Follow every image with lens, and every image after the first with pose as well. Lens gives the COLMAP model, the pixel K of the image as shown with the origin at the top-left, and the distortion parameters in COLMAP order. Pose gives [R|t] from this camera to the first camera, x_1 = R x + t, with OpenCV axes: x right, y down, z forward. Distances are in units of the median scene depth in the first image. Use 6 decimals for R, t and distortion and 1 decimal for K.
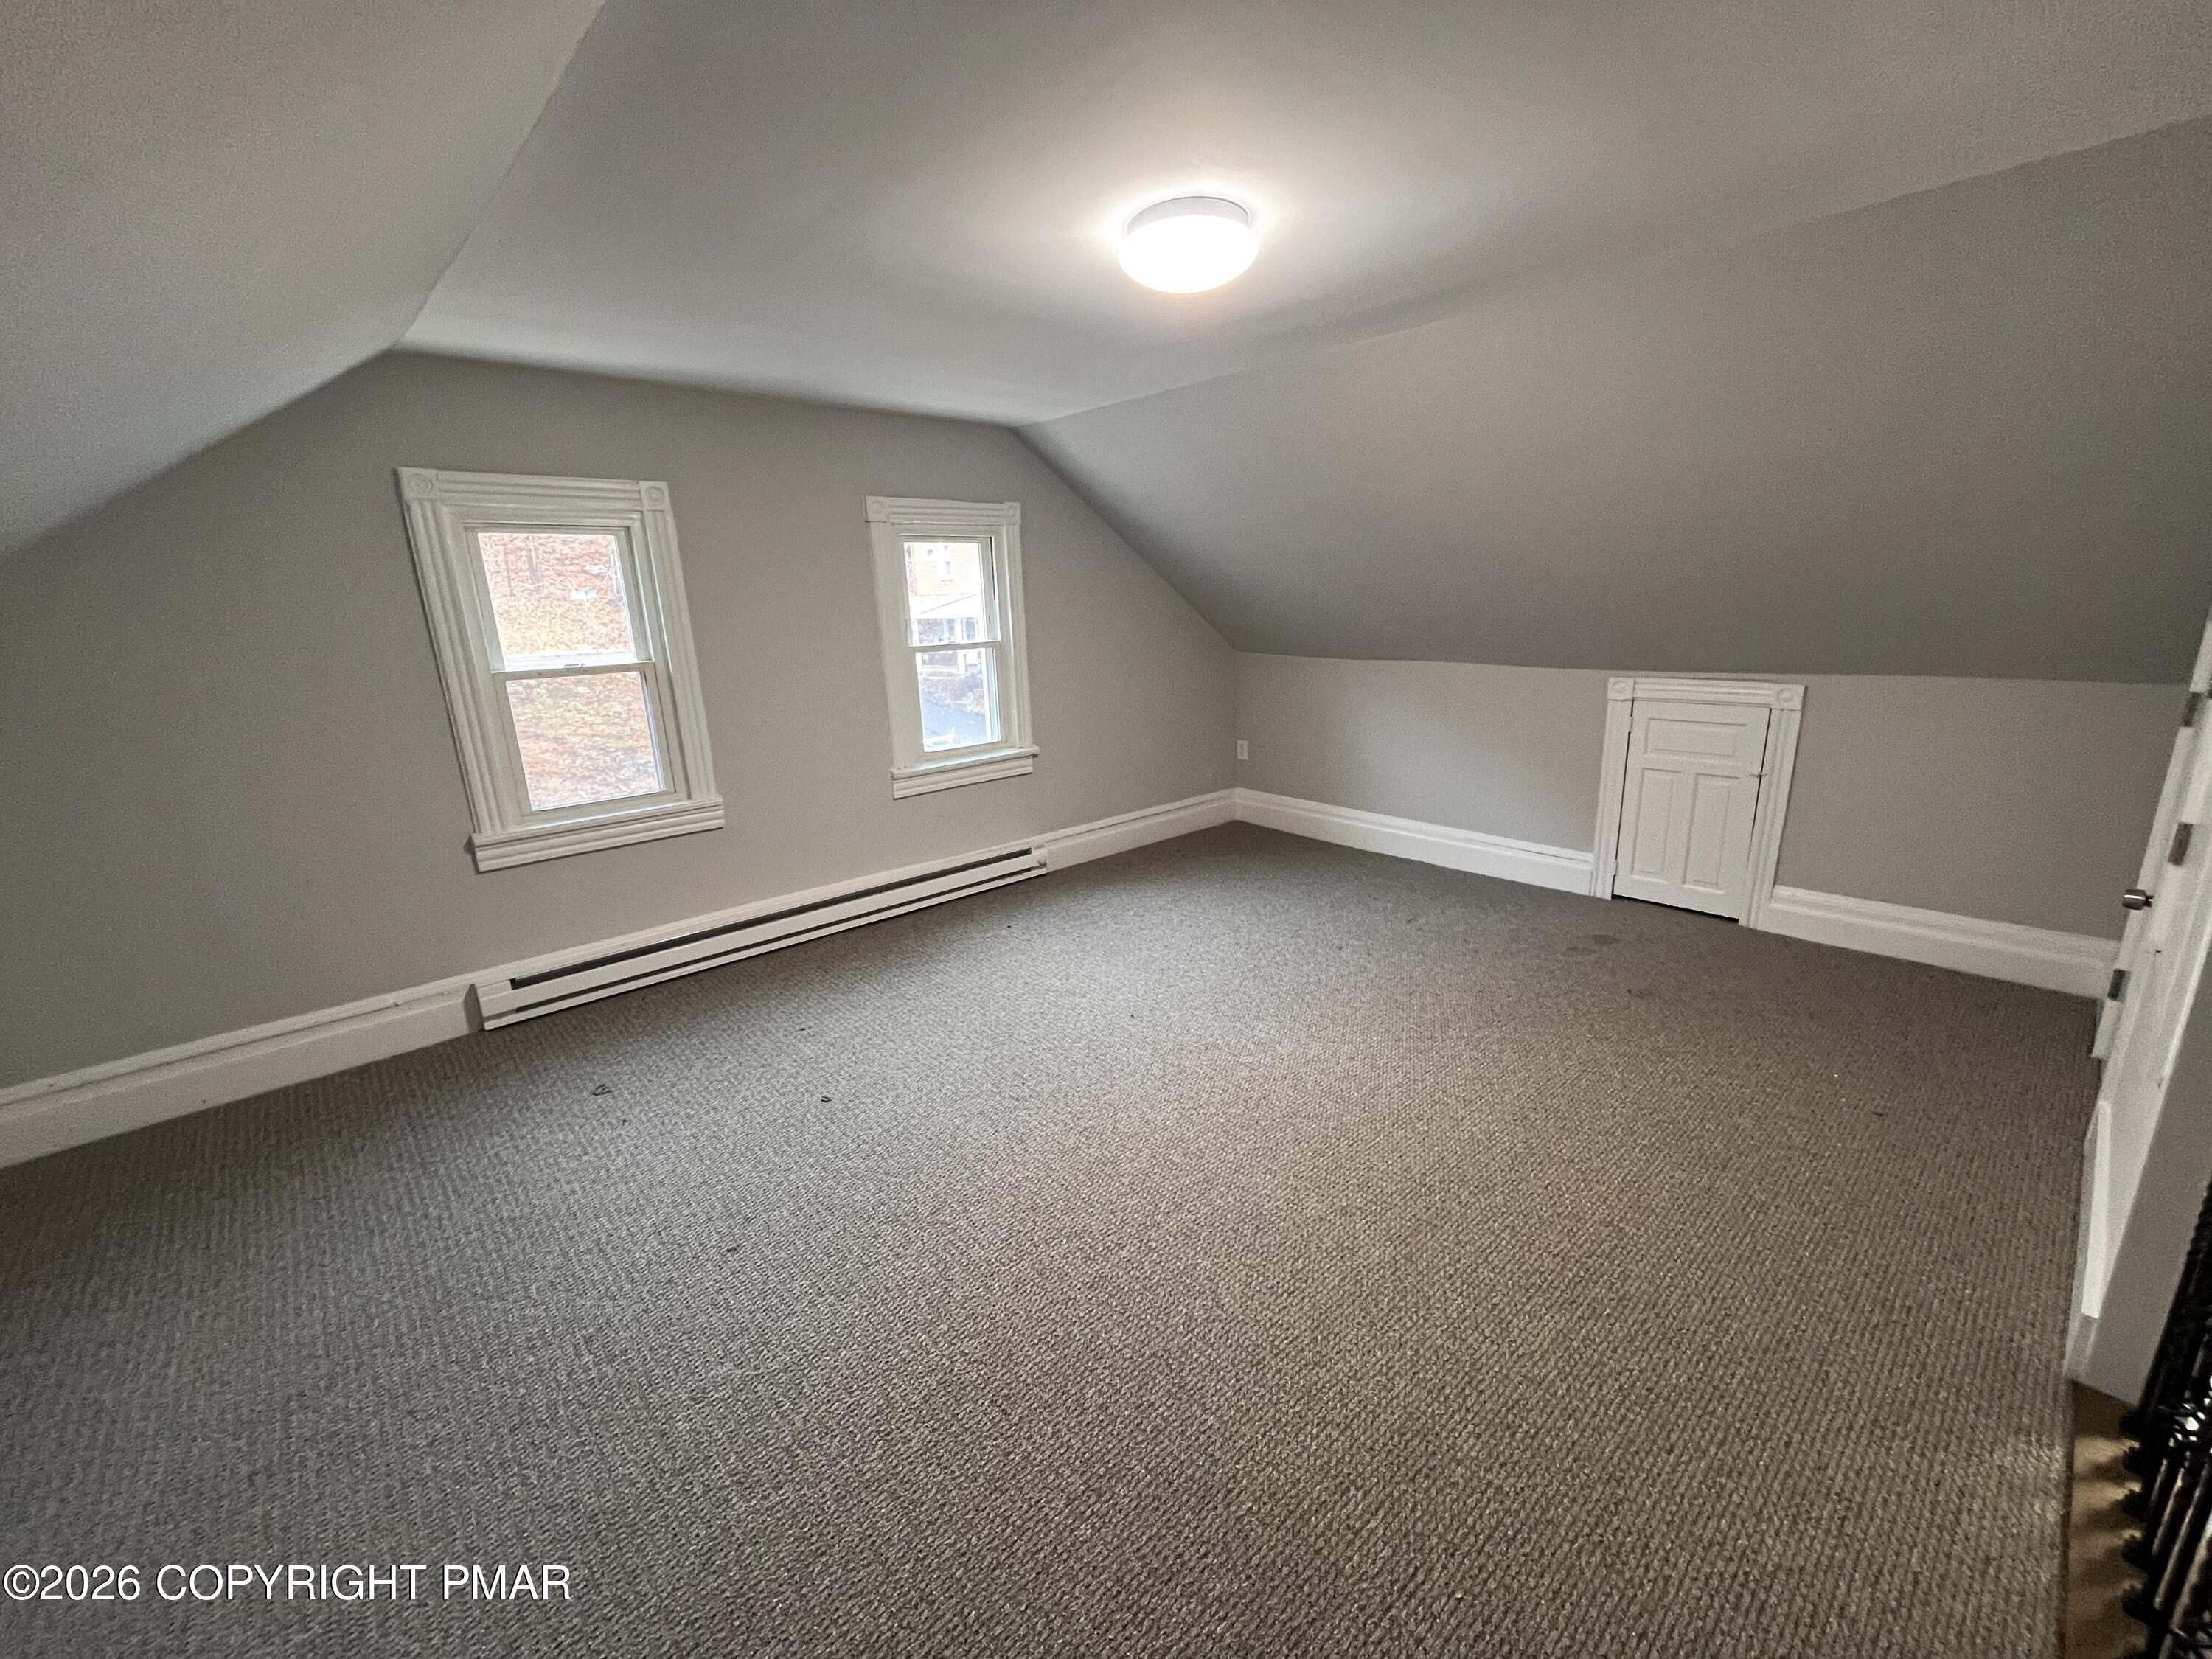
lens RADIAL K [[891.9, 0, 1116.3], [0, 891.9, 830.8], [0, 0, 1]] dist [-0.006568, -0.000118]
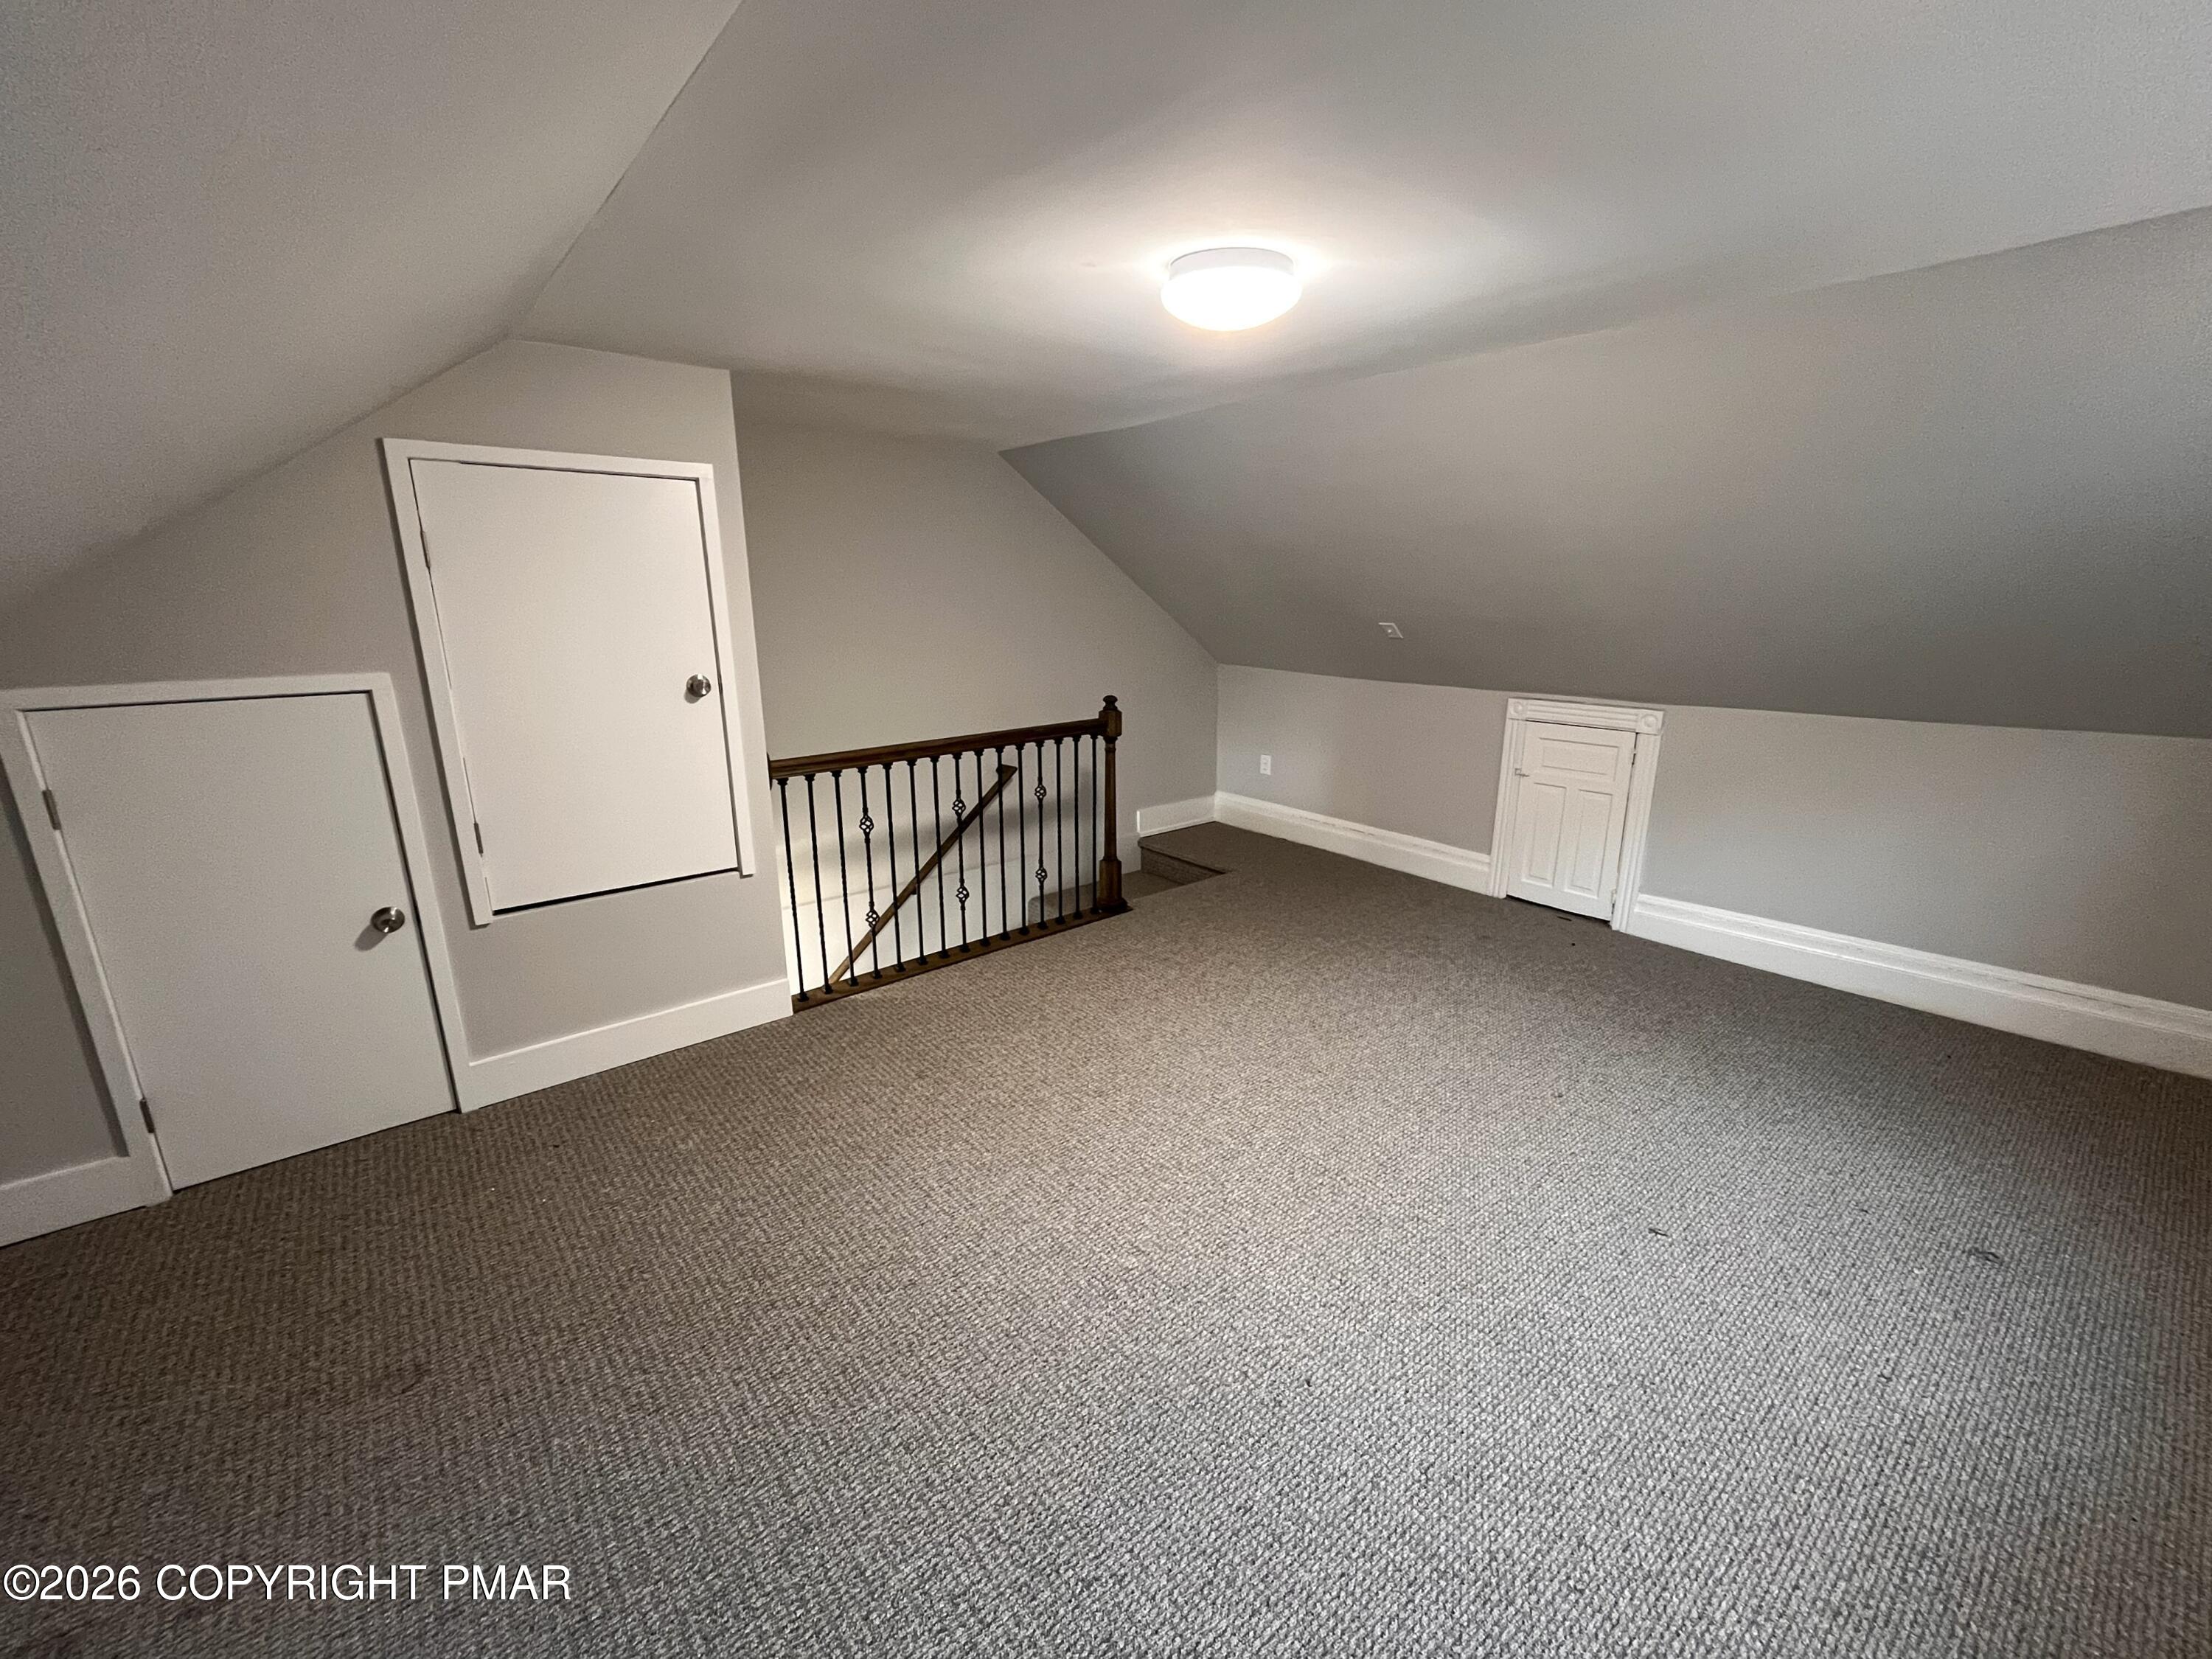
lens RADIAL K [[898.2, 0, 1113.4], [0, 898.2, 828.0], [0, 0, 1]] dist [-0.004847, -0.000379]
pose [[0.994916, 0.055311, -0.084157, 0.156556], [-0.057191, 0.998161, -0.020094, 0.037912], [0.082891, 0.024805, 0.996250, -0.153602]]
